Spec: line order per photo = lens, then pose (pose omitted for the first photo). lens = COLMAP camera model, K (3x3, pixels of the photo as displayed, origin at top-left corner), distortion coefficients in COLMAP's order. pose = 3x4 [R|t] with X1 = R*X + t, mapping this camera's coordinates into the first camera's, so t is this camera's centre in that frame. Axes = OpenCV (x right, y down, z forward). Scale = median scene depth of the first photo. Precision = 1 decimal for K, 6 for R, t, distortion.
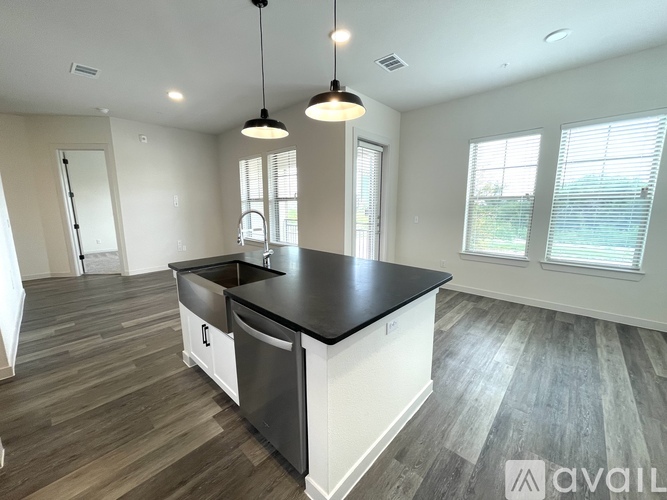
lens RADIAL K [[268.9, 0, 332.0], [0, 268.9, 248.6], [0, 0, 1]] dist [0.000424, 0.000414]
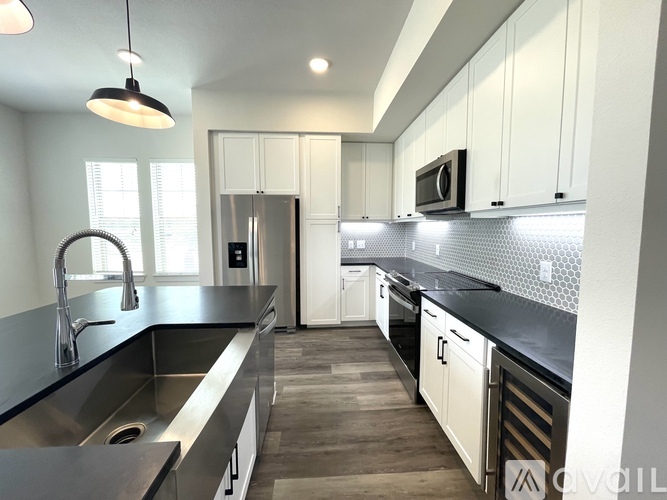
lens RADIAL K [[268.9, 0, 332.0], [0, 268.9, 248.6], [0, 0, 1]] dist [0.000424, 0.000414]
pose [[-0.723248, -0.053251, 0.688532, -0.569359], [0.112234, 0.974704, 0.193276, -0.103233], [-0.681407, 0.217063, -0.698976, 0.686835]]
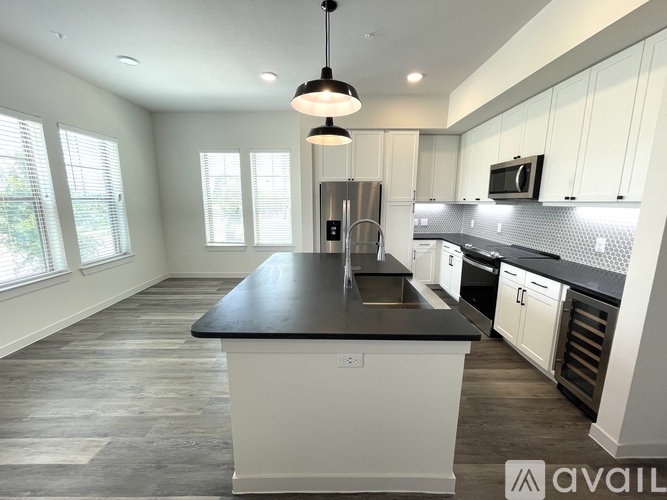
lens RADIAL K [[268.9, 0, 332.0], [0, 268.9, 248.6], [0, 0, 1]] dist [0.000424, 0.000414]
pose [[-0.678796, -0.129132, 0.722884, -0.549357], [0.116411, 0.953045, 0.279558, -0.201424], [-0.725041, 0.273915, -0.631891, 1.070496]]
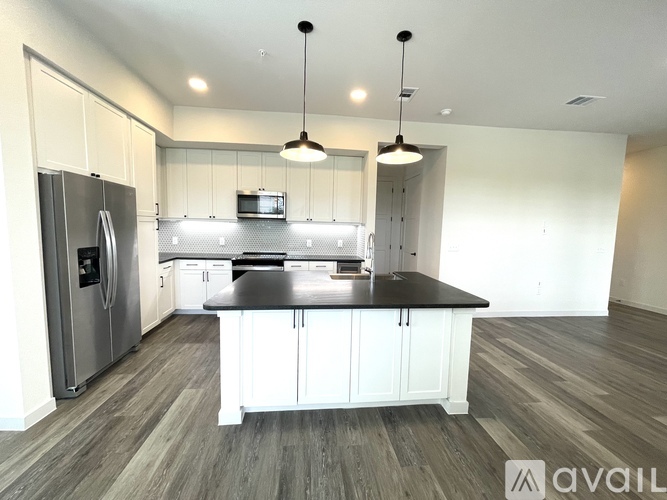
lens RADIAL K [[268.9, 0, 332.0], [0, 268.9, 248.6], [0, 0, 1]] dist [0.000424, 0.000414]
pose [[-0.668639, 0.046953, -0.742103, 0.488373], [-0.140825, 0.971947, 0.188379, -0.182039], [0.730130, 0.230465, -0.643270, 1.104553]]
